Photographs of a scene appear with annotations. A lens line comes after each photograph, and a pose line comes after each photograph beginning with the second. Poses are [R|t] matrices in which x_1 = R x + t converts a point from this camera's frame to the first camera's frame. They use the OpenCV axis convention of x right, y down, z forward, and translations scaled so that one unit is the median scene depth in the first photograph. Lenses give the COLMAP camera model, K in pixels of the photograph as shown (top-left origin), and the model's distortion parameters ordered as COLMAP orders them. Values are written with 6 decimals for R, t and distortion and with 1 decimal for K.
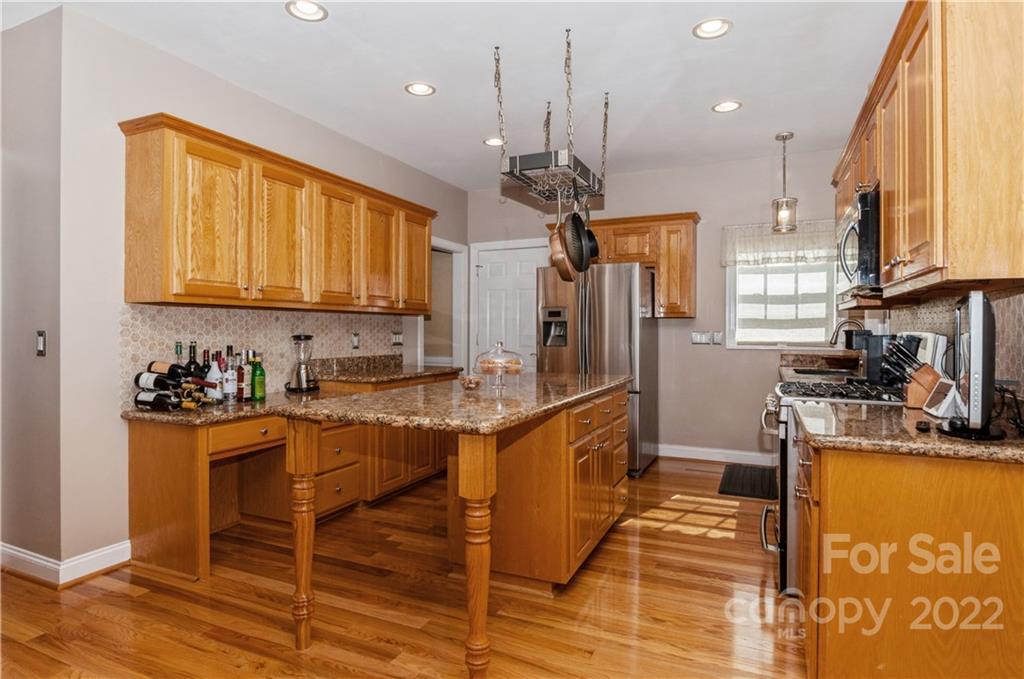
lens RADIAL K [[560.8, 0, 513.7], [0, 560.8, 330.6], [0, 0, 1]] dist [-0.002974, -0.003369]
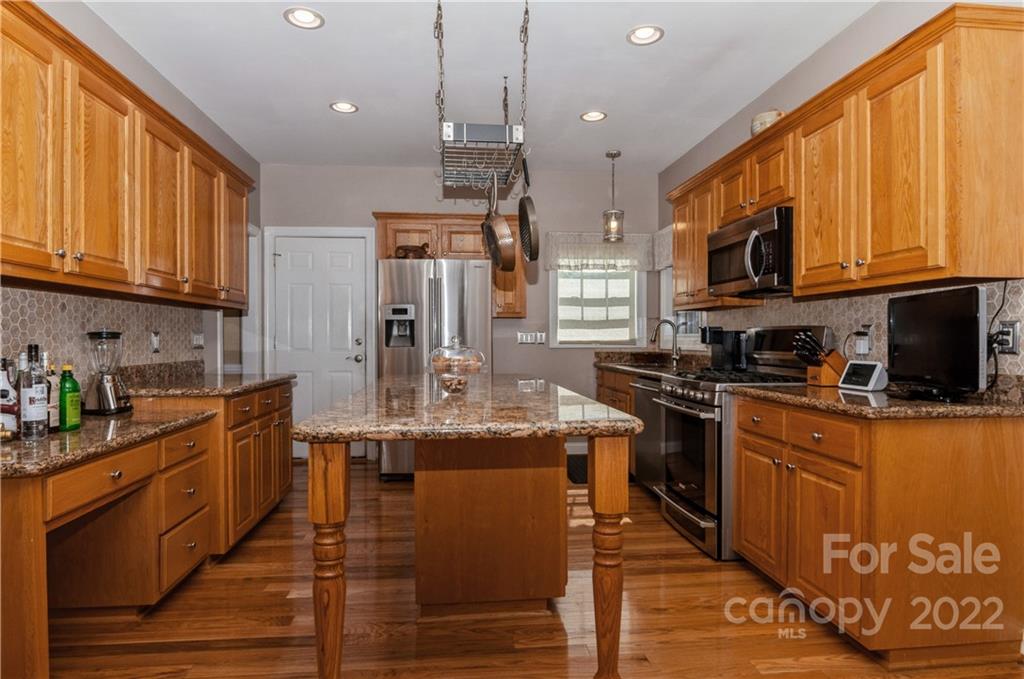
lens RADIAL K [[560.8, 0, 503.7], [0, 560.8, 339.9], [0, 0, 1]] dist [-0.002974, -0.003369]
pose [[0.866217, -0.005210, 0.499642, -0.282557], [0.003672, 0.999985, 0.004063, 0.016007], [-0.499655, -0.001685, 0.866223, 0.157282]]
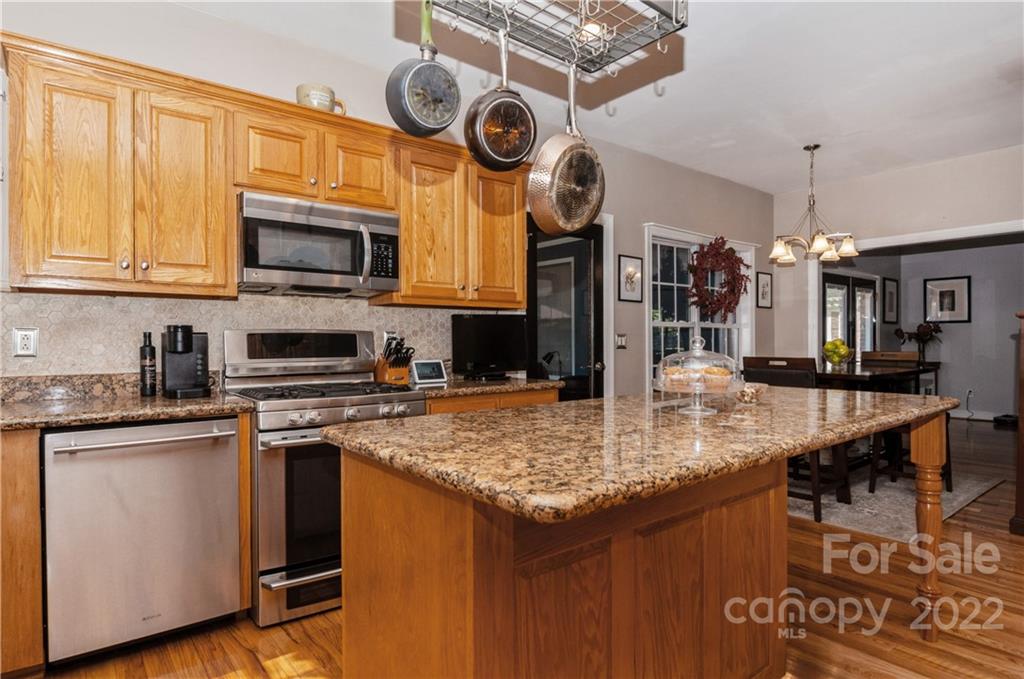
lens RADIAL K [[560.8, 0, 509.2], [0, 560.8, 340.6], [0, 0, 1]] dist [-0.002974, -0.003369]
pose [[-0.895092, 0.003668, 0.445866, -0.084476], [0.004973, 0.999986, 0.001756, 0.015139], [-0.445853, 0.003789, -0.895098, 1.170694]]
